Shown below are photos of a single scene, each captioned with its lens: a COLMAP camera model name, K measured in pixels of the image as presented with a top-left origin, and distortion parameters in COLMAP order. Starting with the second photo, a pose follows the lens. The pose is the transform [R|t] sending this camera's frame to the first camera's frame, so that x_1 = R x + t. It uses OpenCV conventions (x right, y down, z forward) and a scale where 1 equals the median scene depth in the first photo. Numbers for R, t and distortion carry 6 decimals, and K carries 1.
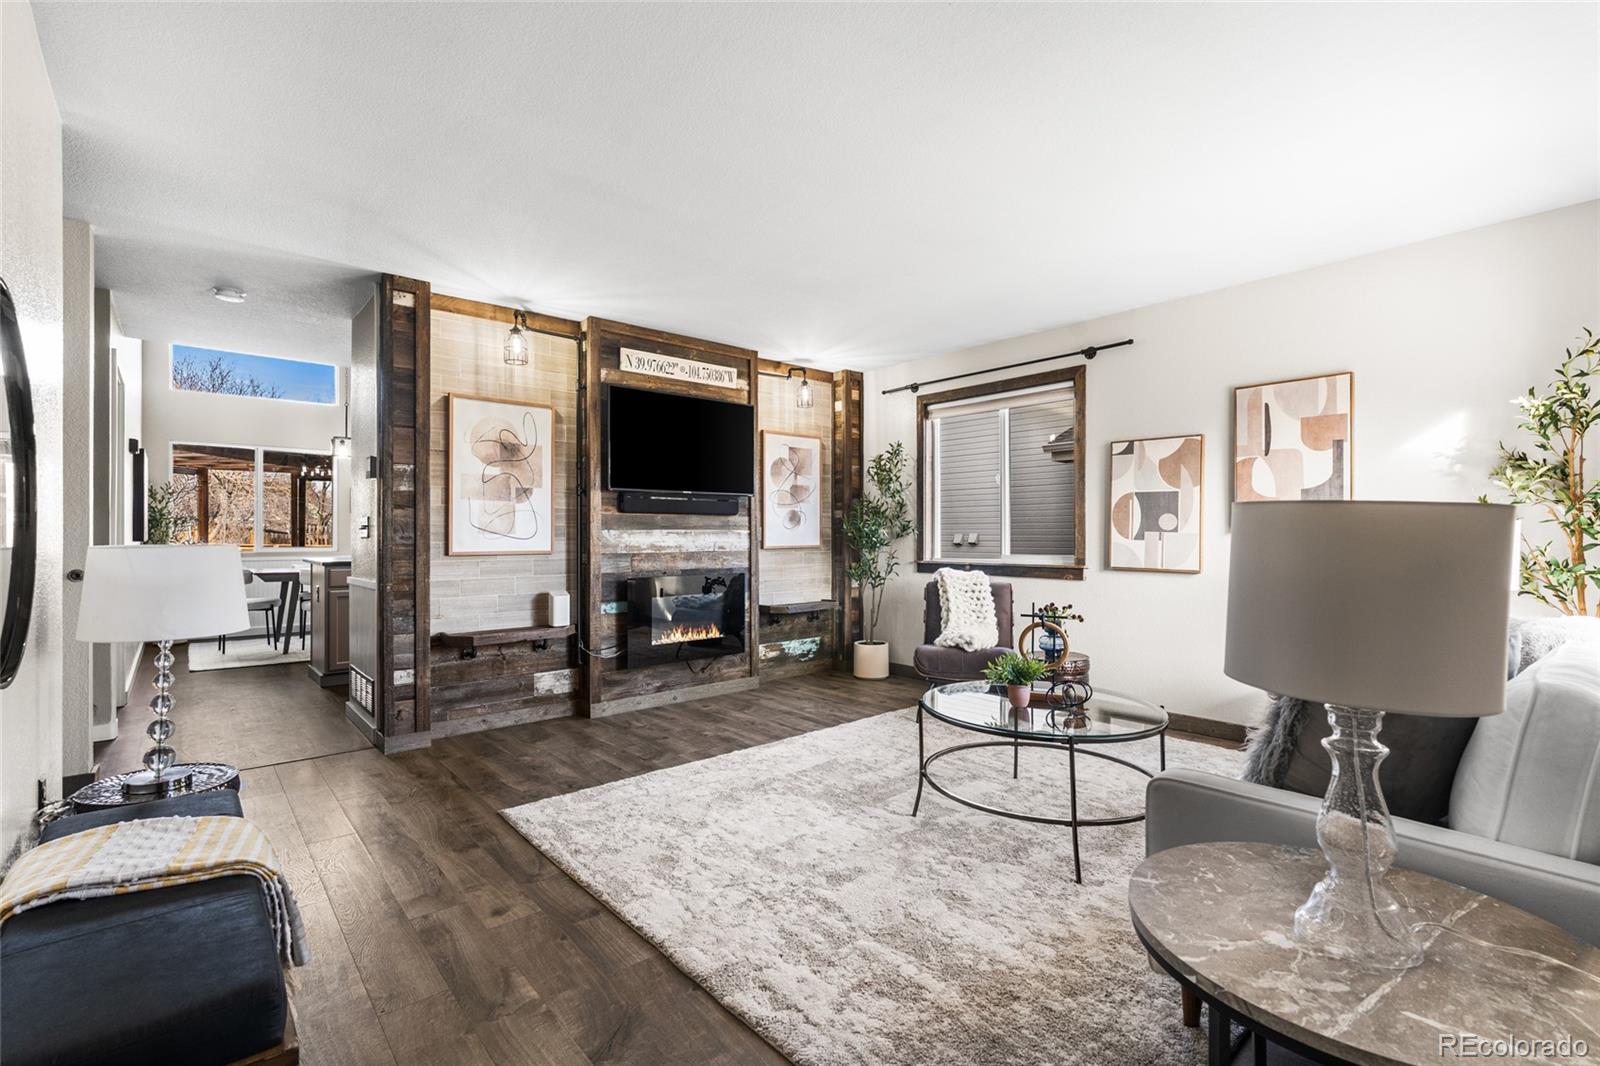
lens RADIAL K [[720.9, 0, 796.8], [0, 720.9, 533.2], [0, 0, 1]] dist [-0.005619, -0.000152]
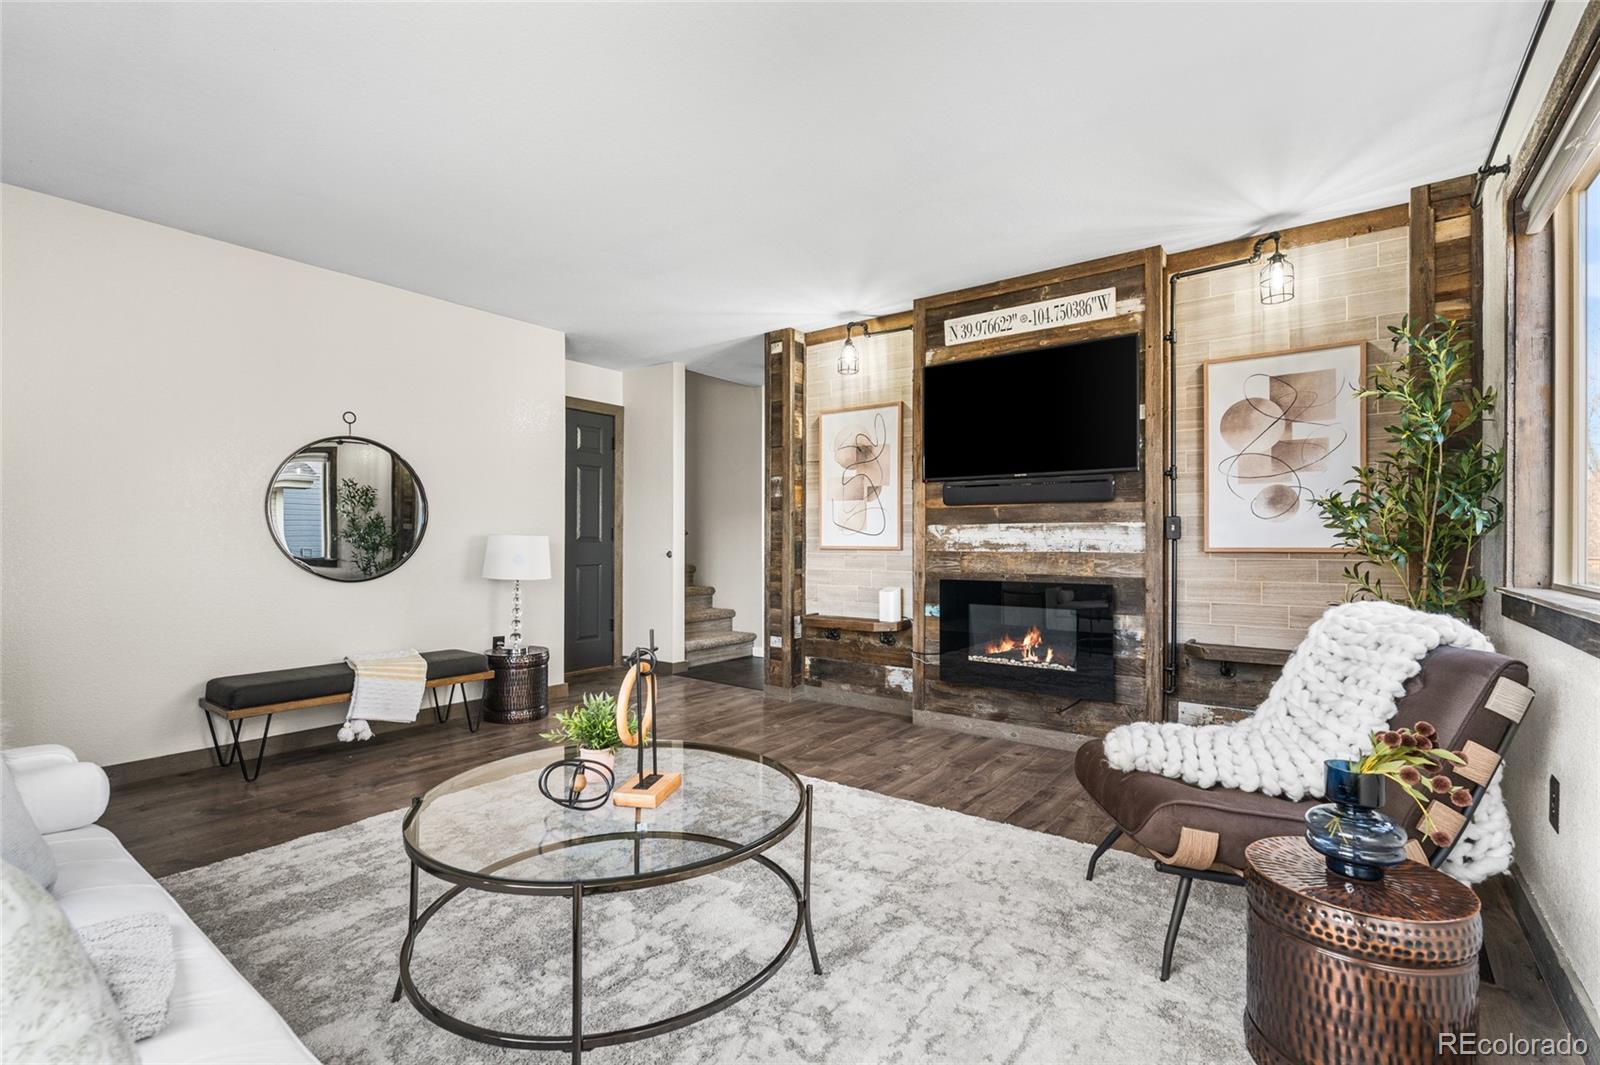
lens RADIAL K [[720.9, 0, 784.3], [0, 720.9, 539.8], [0, 0, 1]] dist [-0.005619, -0.000152]
pose [[0.195034, 0.000137, -0.980797, 0.595022], [-0.001348, 0.999999, -0.000128, 0.014528], [0.980796, 0.001347, 0.195034, 0.630827]]
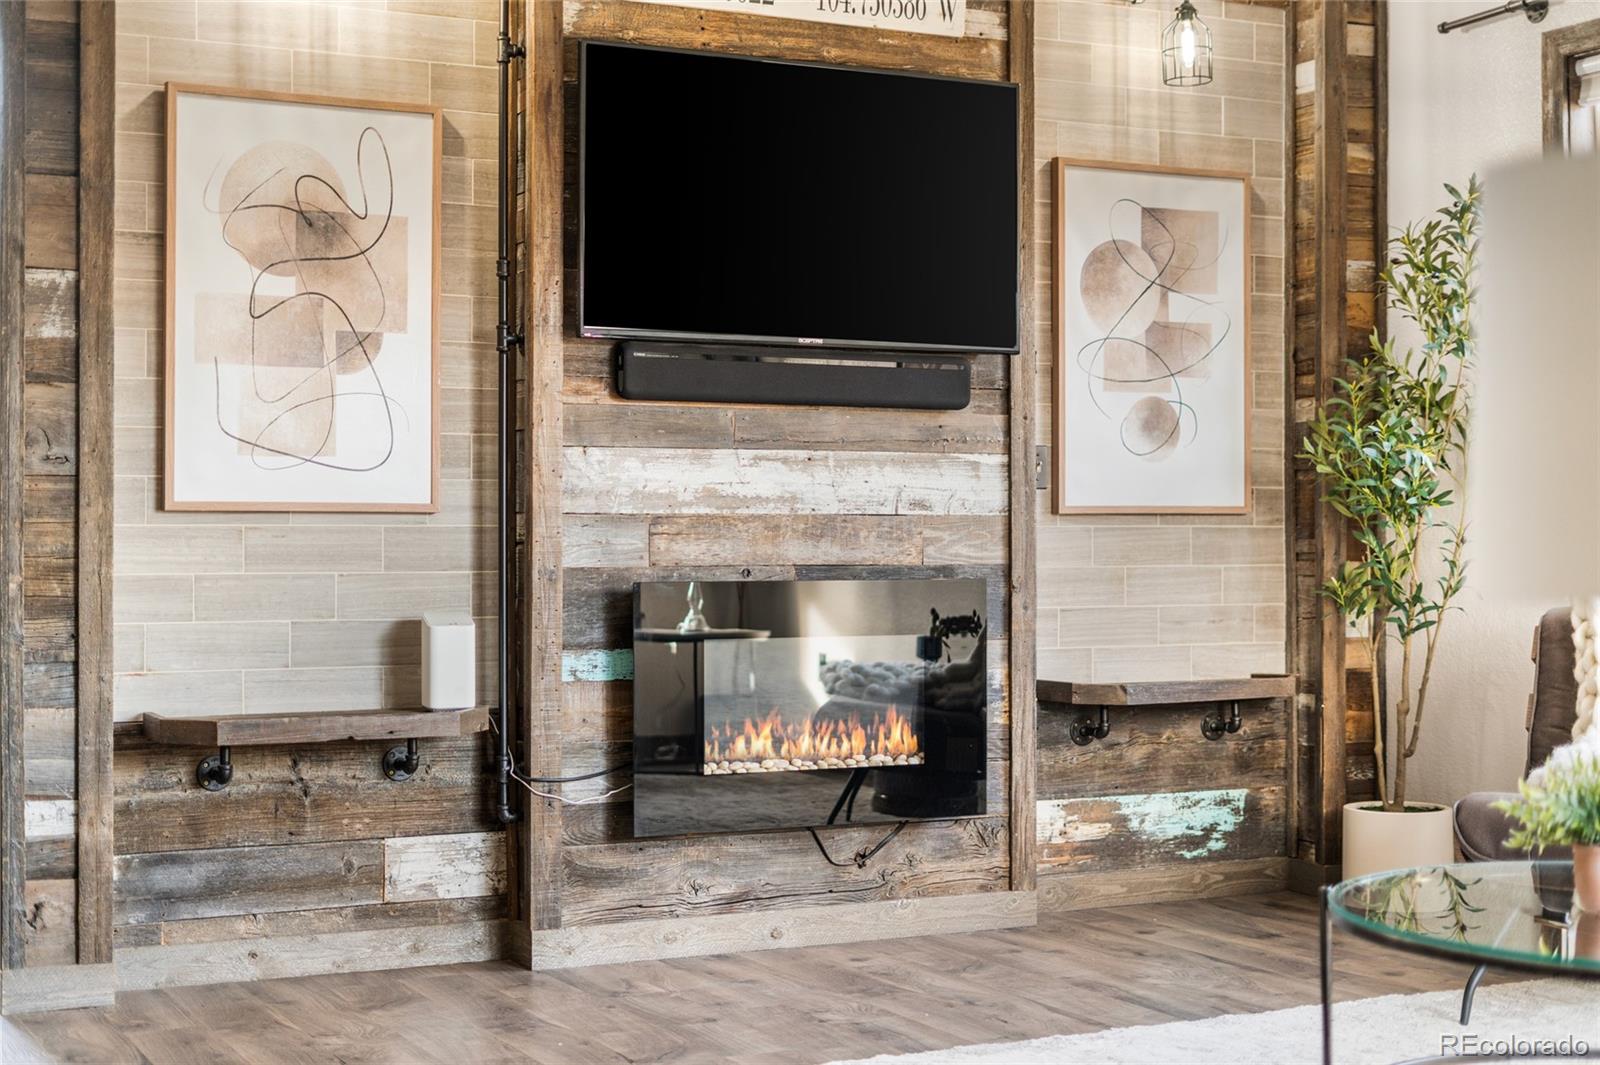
lens RADIAL K [[2346.8, 0, 799.8], [0, 2346.8, 530.6], [0, 0, 1]] dist [-0.005019, 0.000000]
pose [[0.967932, 0.000346, -0.251213, 0.134092], [-0.001045, 0.999996, -0.002649, 0.039532], [0.251211, 0.002827, 0.967928, -0.100056]]
